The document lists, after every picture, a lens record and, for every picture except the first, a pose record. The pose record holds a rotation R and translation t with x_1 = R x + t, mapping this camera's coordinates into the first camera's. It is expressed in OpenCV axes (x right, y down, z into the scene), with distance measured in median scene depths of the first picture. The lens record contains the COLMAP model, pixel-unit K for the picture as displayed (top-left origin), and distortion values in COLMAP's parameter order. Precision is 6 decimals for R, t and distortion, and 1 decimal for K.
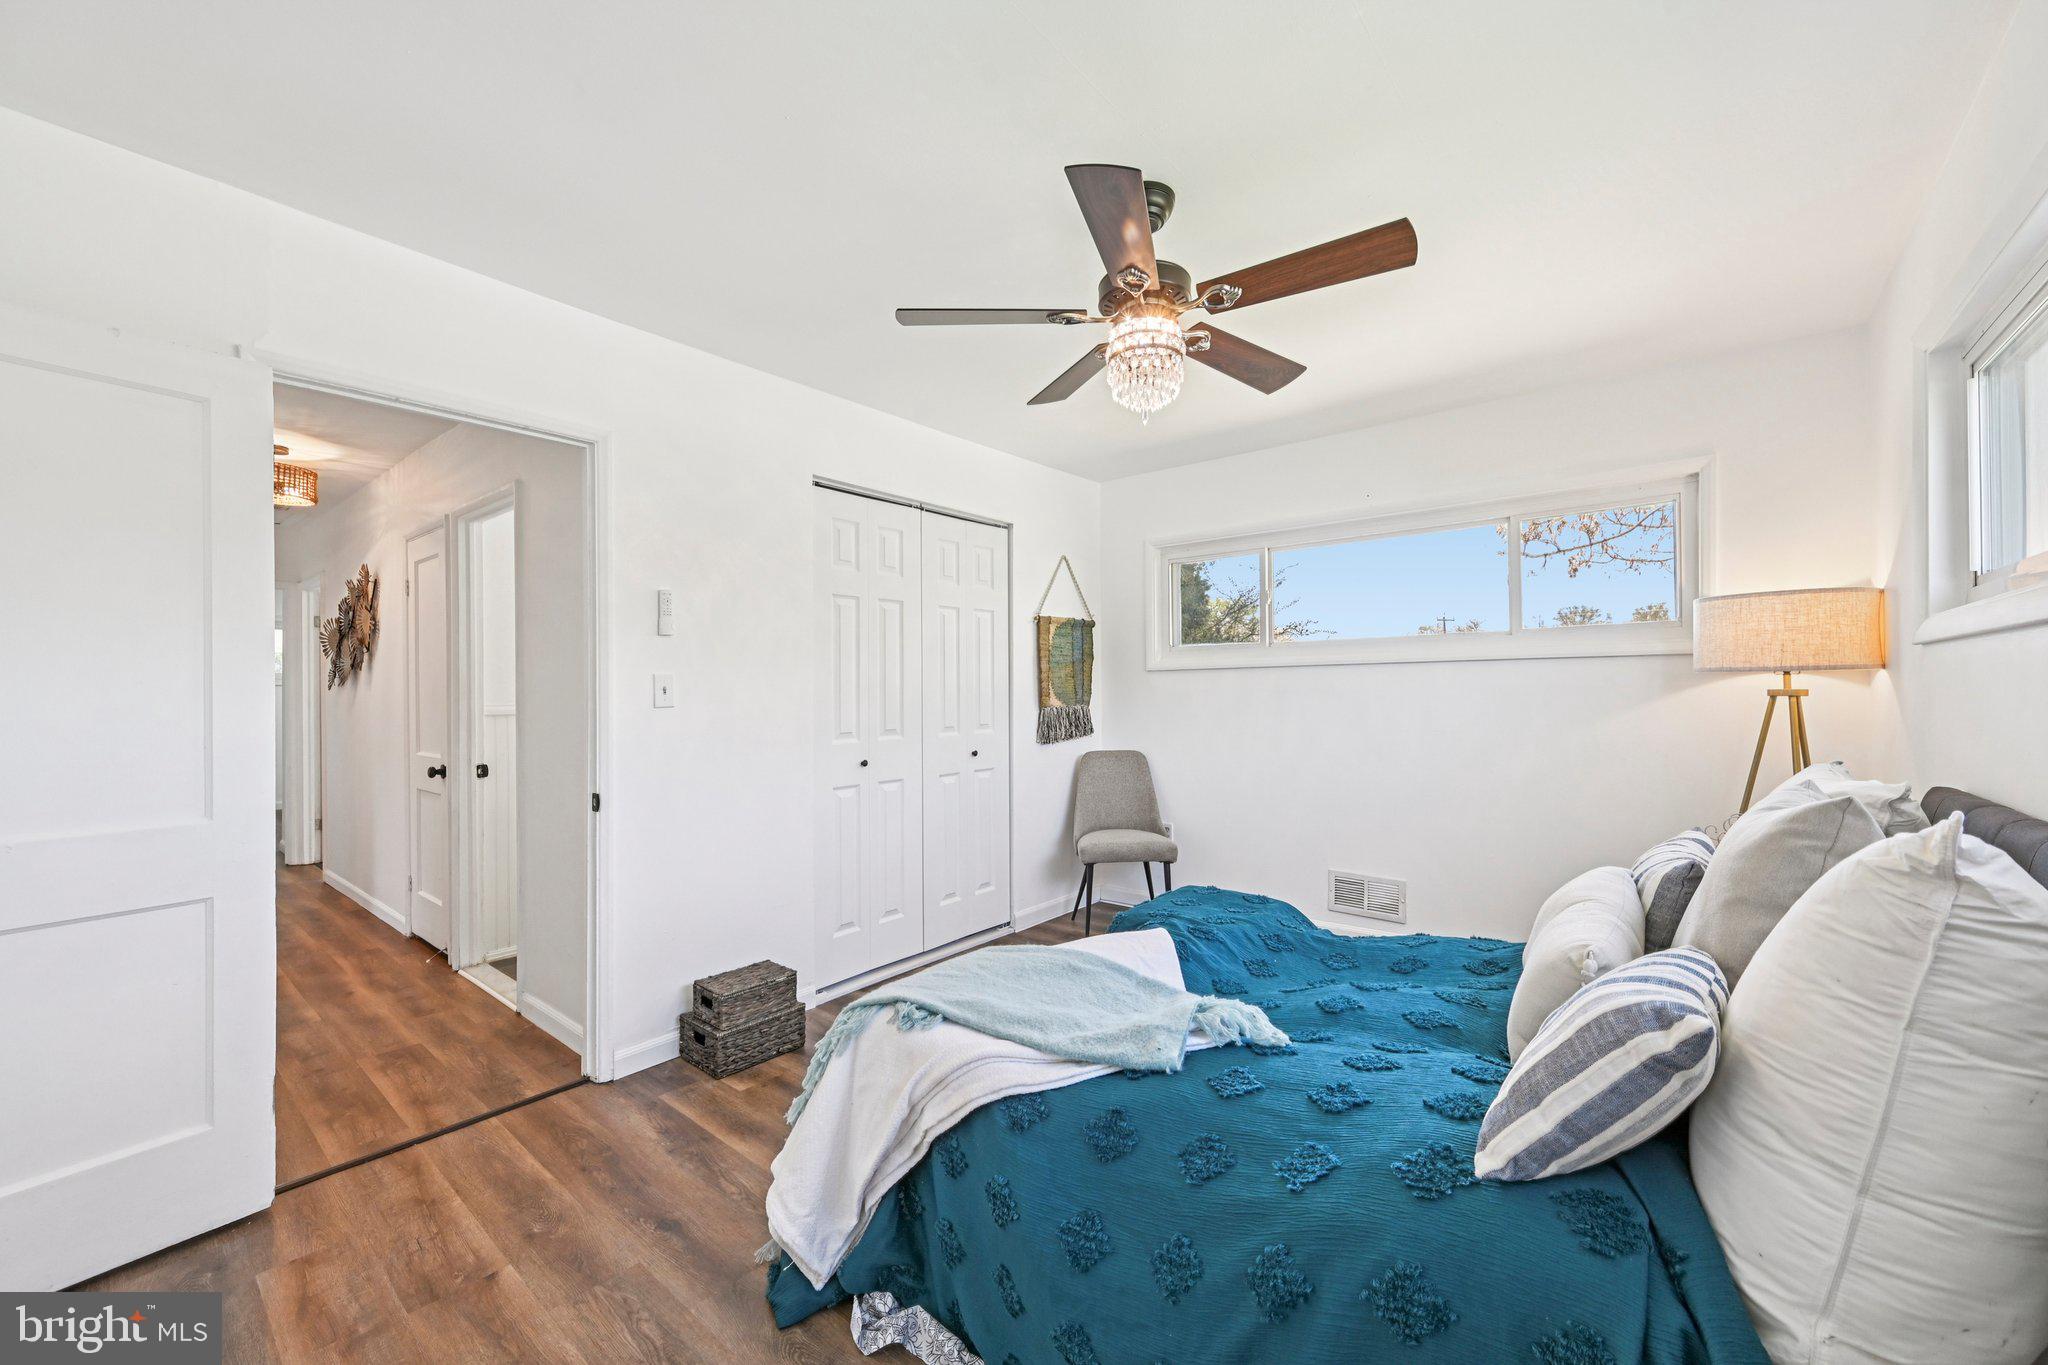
lens RADIAL K [[804.3, 0, 1034.8], [0, 804.3, 685.4], [0, 0, 1]] dist [0.000191, 0.000496]
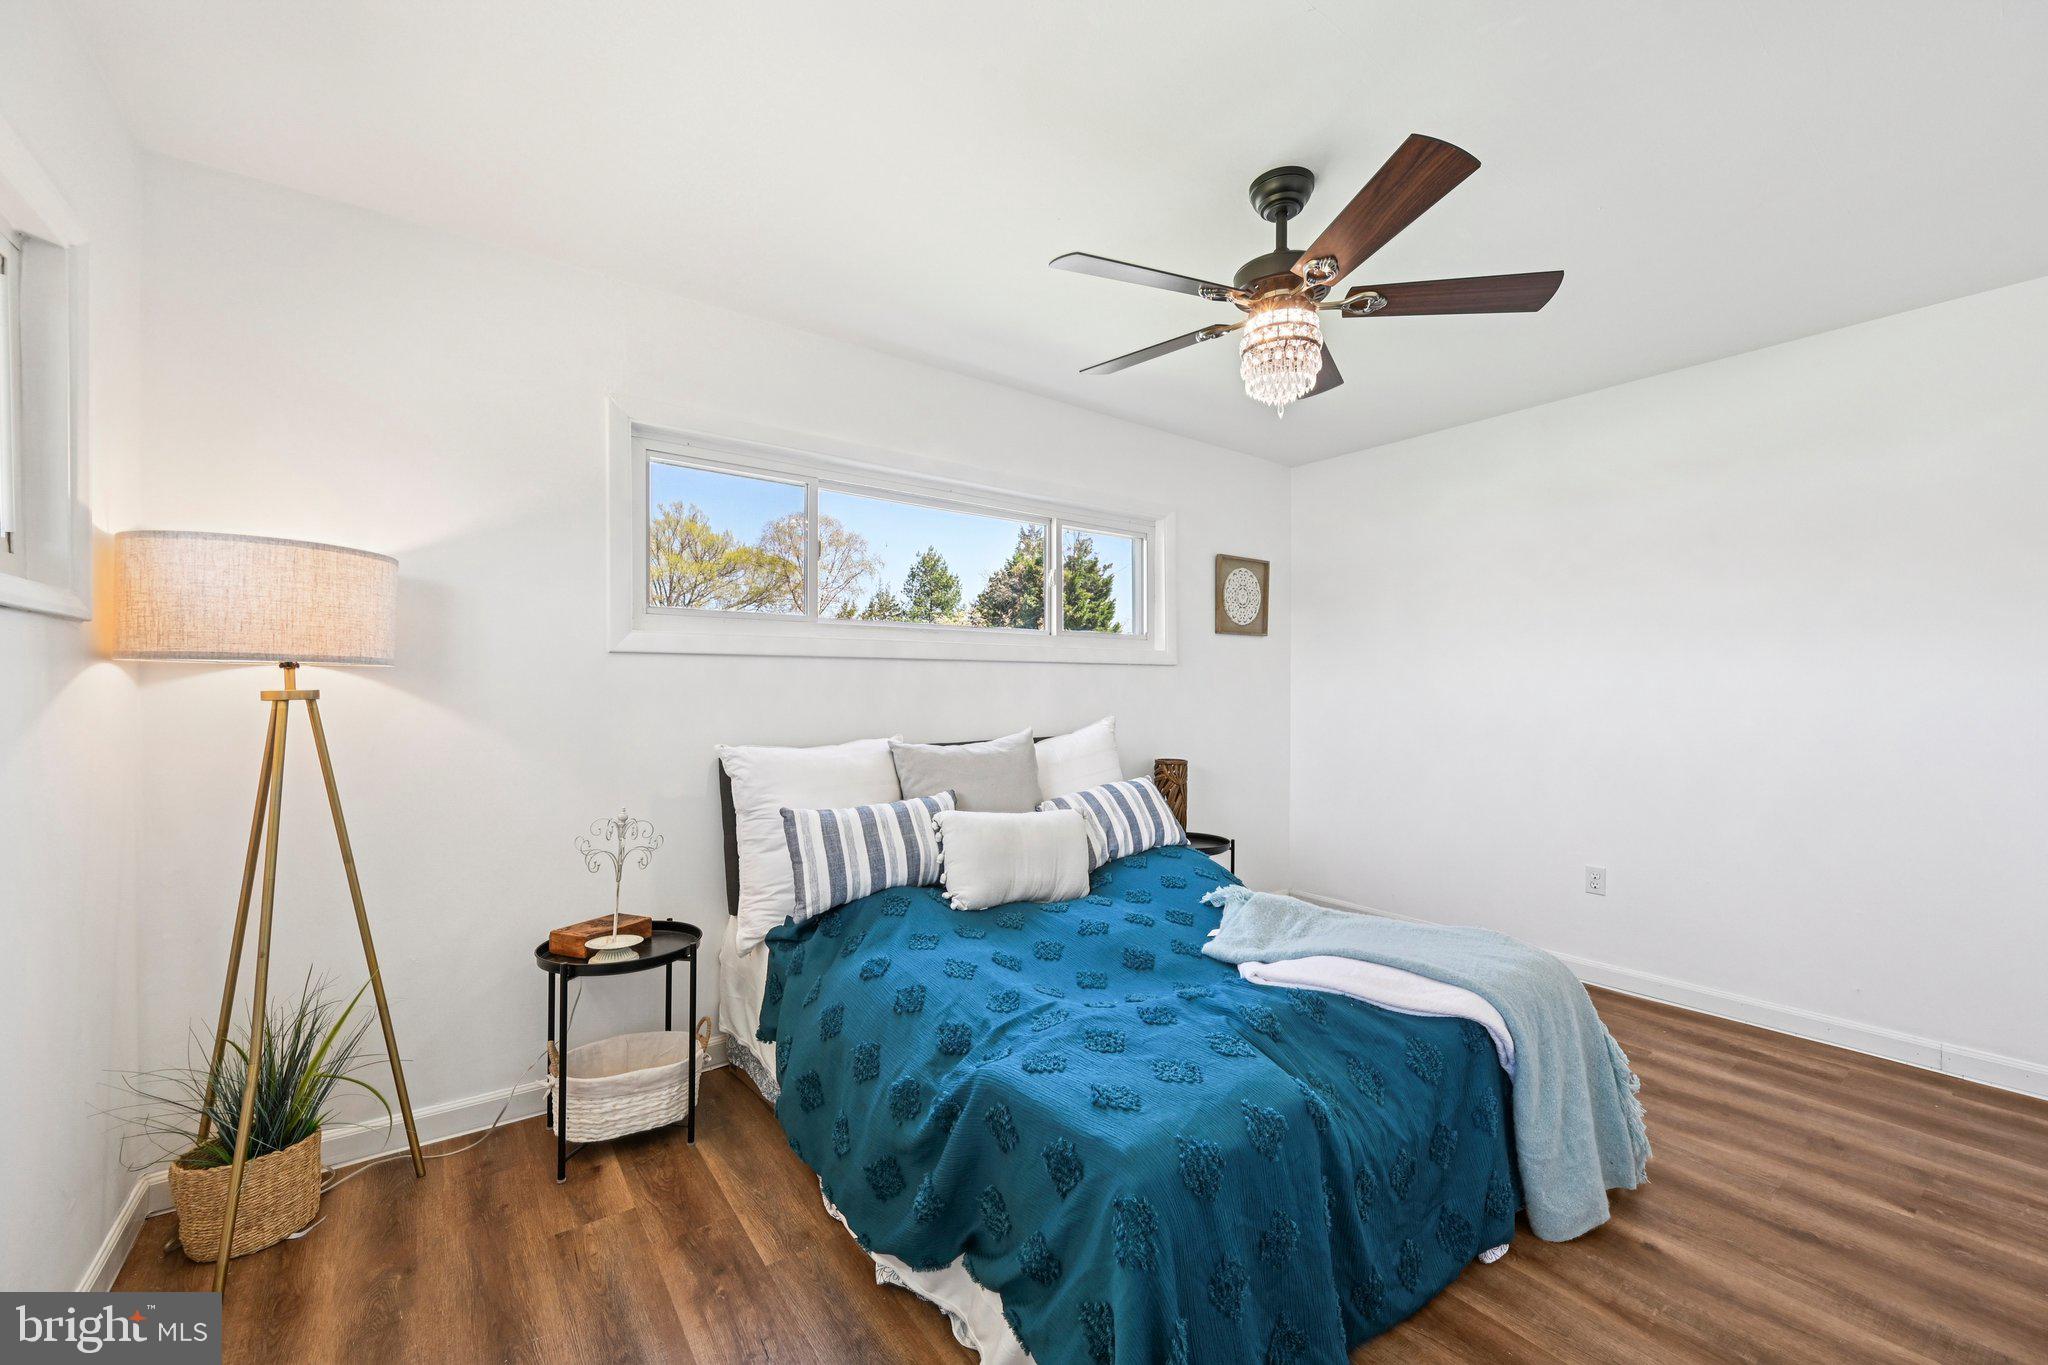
lens RADIAL K [[811.1, 0, 1031.7], [0, 811.1, 678.3], [0, 0, 1]] dist [-0.002915, -0.000018]
pose [[-0.971234, 0.010072, 0.237914, 0.155245], [0.005792, 0.999809, -0.018681, 0.011430], [-0.238056, -0.016766, -0.971107, 1.500164]]
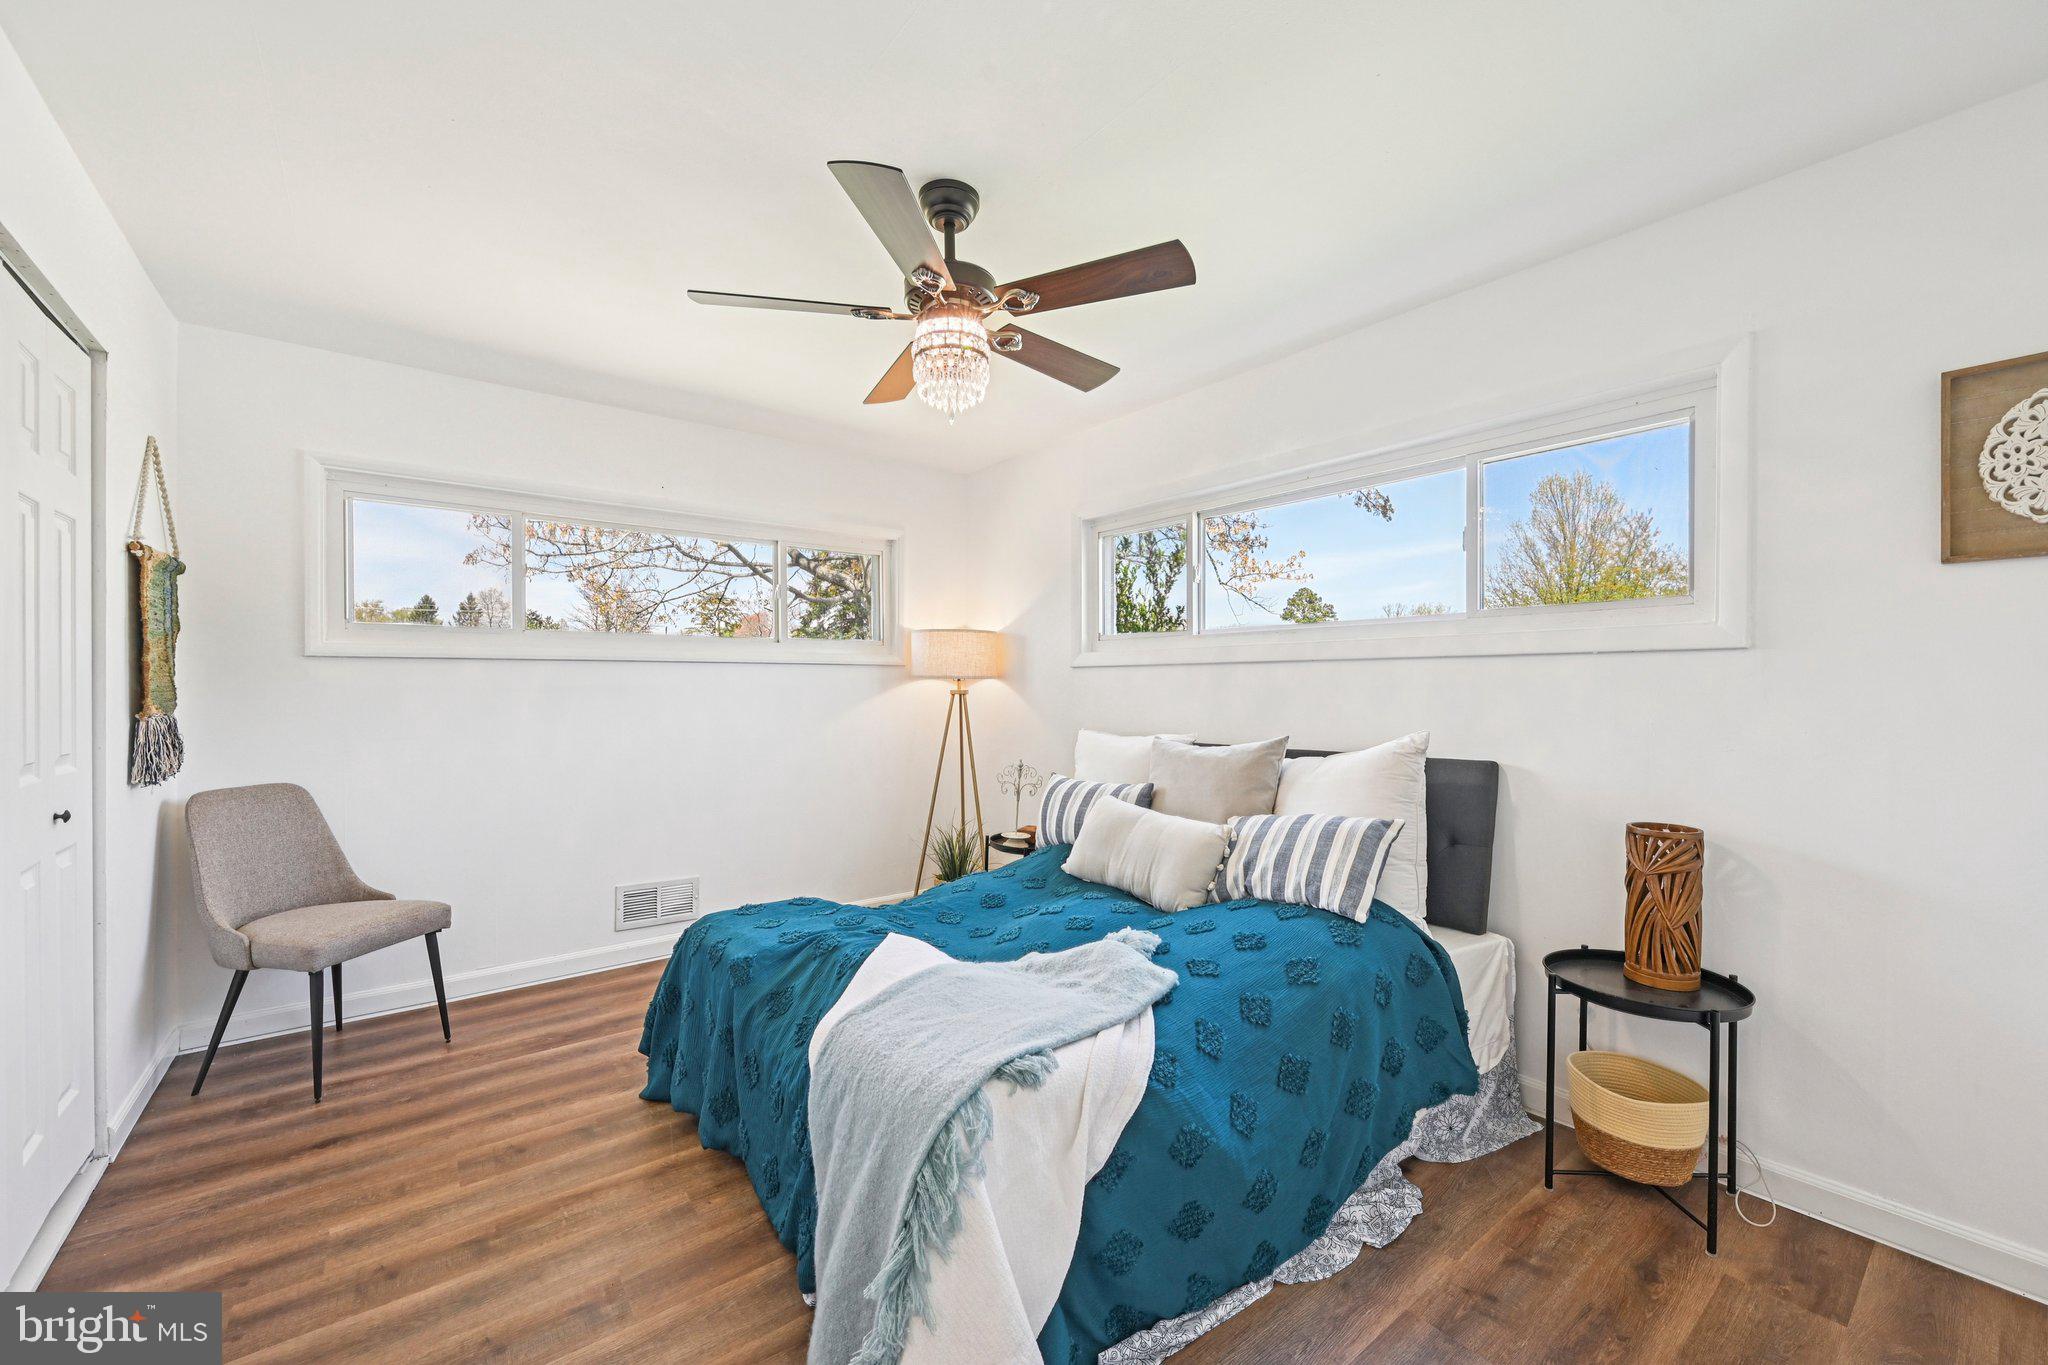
lens RADIAL K [[804.3, 0, 1034.8], [0, 804.3, 685.4], [0, 0, 1]] dist [0.000191, 0.000496]
pose [[0.217582, 0.010685, 0.975984, -0.596338], [-0.010326, 0.999909, -0.008645, 0.007911], [-0.975987, -0.008197, 0.217673, 0.491882]]
